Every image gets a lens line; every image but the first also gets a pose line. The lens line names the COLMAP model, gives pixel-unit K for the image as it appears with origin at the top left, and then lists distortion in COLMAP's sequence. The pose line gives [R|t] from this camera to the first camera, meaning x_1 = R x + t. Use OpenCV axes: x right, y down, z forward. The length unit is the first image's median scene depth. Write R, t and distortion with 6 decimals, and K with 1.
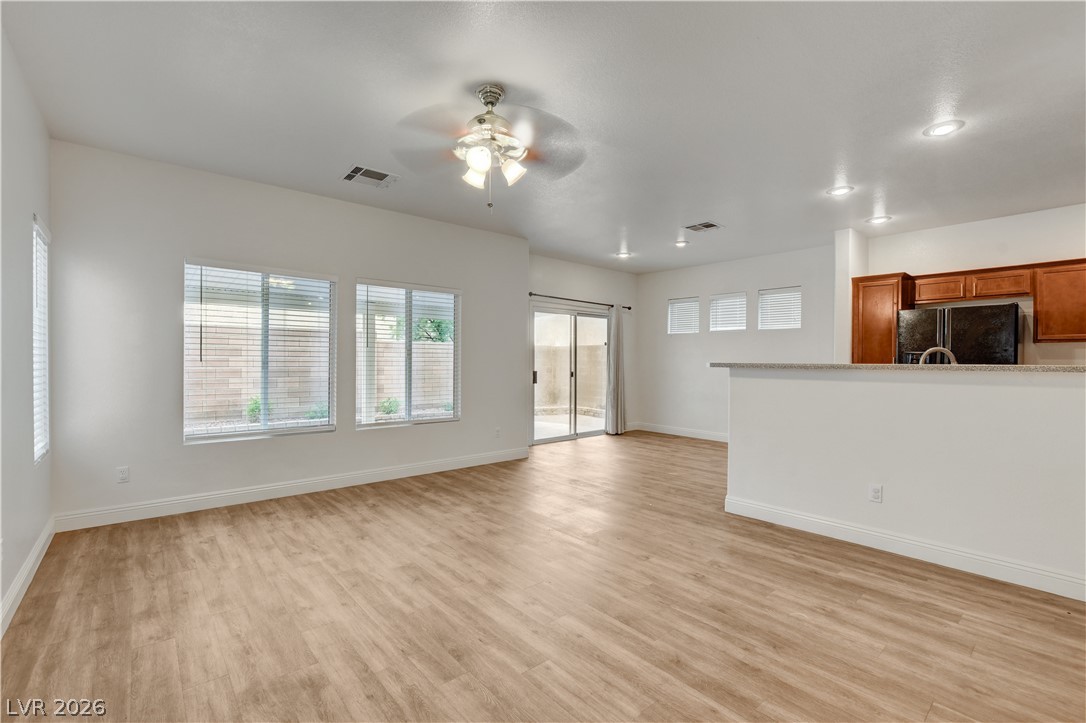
lens RADIAL K [[474.9, 0, 533.6], [0, 474.9, 356.8], [0, 0, 1]] dist [-0.018485, 0.000050]
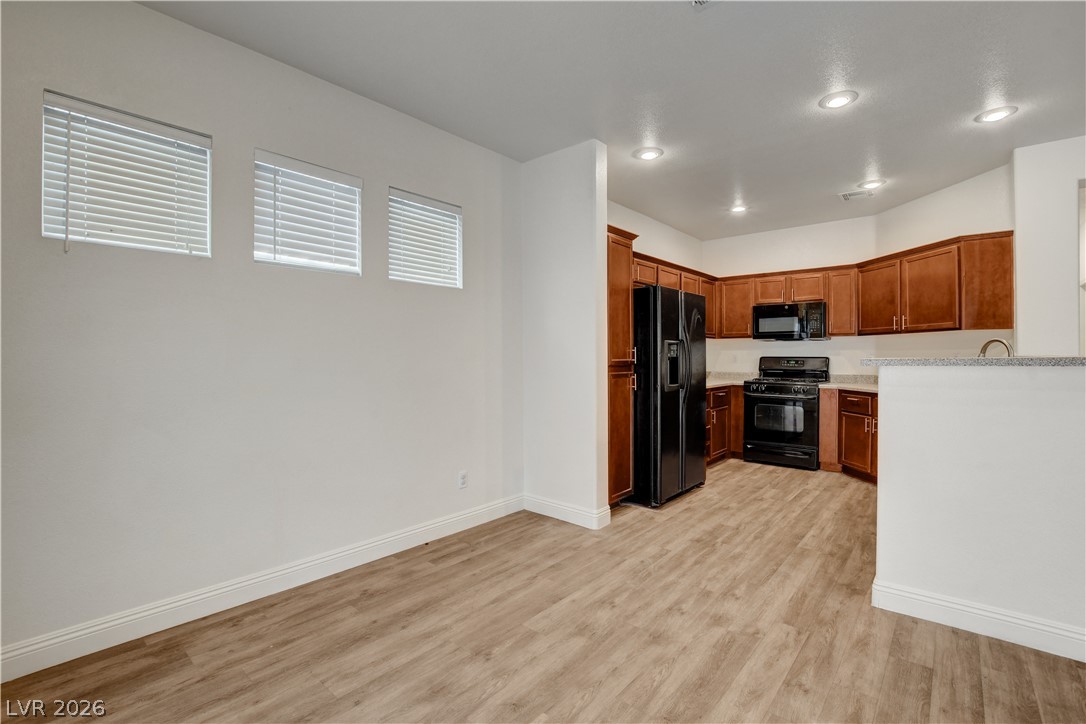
lens RADIAL K [[474.9, 0, 533.6], [0, 474.9, 357.3], [0, 0, 1]] dist [-0.018485, 0.000050]
pose [[-0.172734, -0.008420, 0.984933, 0.050099], [-0.006953, 0.999949, 0.007329, 0.012639], [-0.984944, -0.005583, -0.172784, 1.571217]]
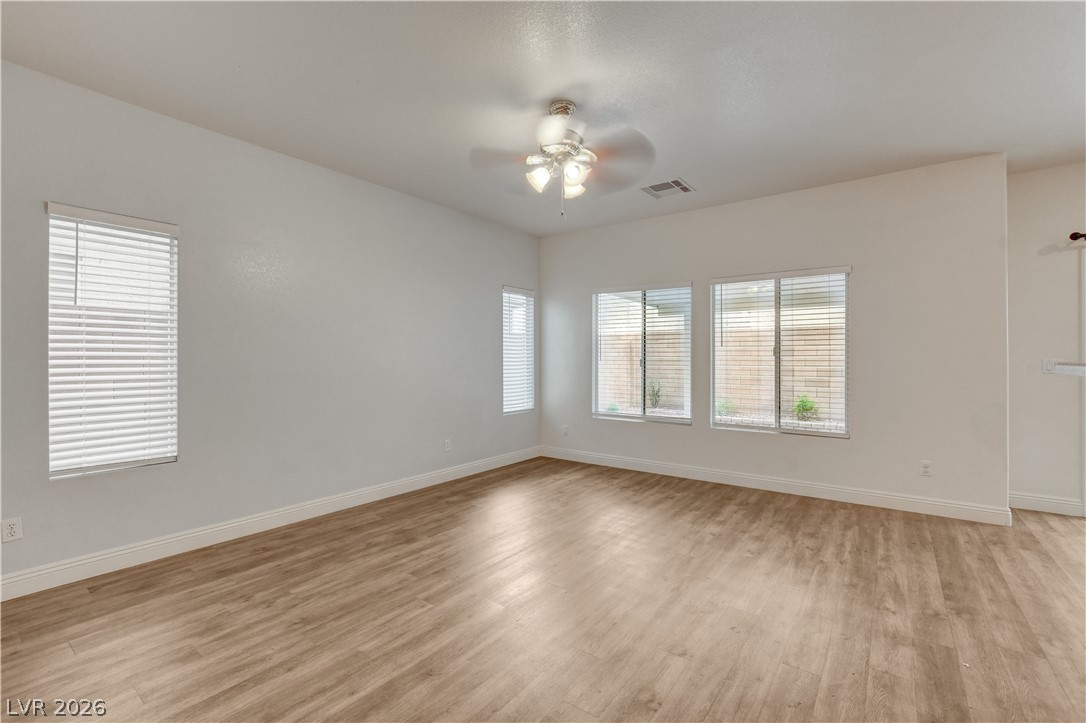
lens RADIAL K [[468.9, 0, 543.0], [0, 468.9, 361.5], [0, 0, 1]] dist [-0.013368, 0.000730]
pose [[0.225561, -0.001388, -0.974228, 0.603434], [0.010242, 0.999947, 0.000947, 0.007628], [0.974175, -0.010192, 0.225564, 0.480554]]
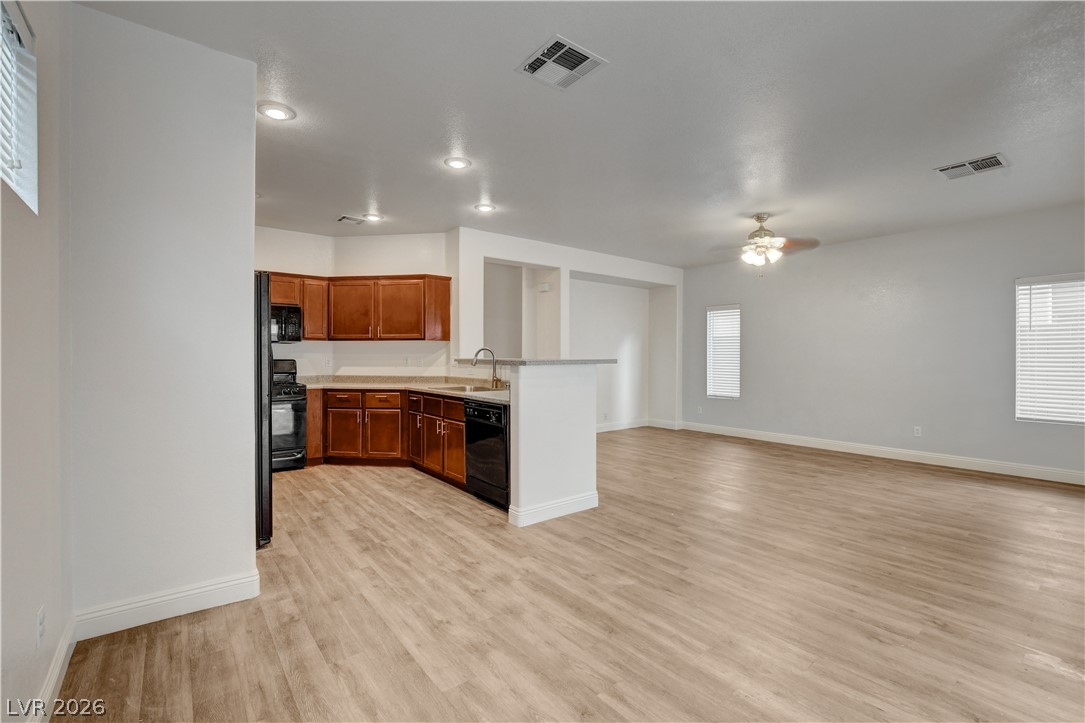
lens RADIAL K [[468.5, 0, 542.5], [0, 468.5, 361.5], [0, 0, 1]] dist [-0.013368, 0.000730]
pose [[-0.999393, -0.006831, 0.034157, 0.468640], [-0.006839, 0.999977, -0.000114, 0.017196], [-0.034155, -0.000348, -0.999416, 1.907213]]
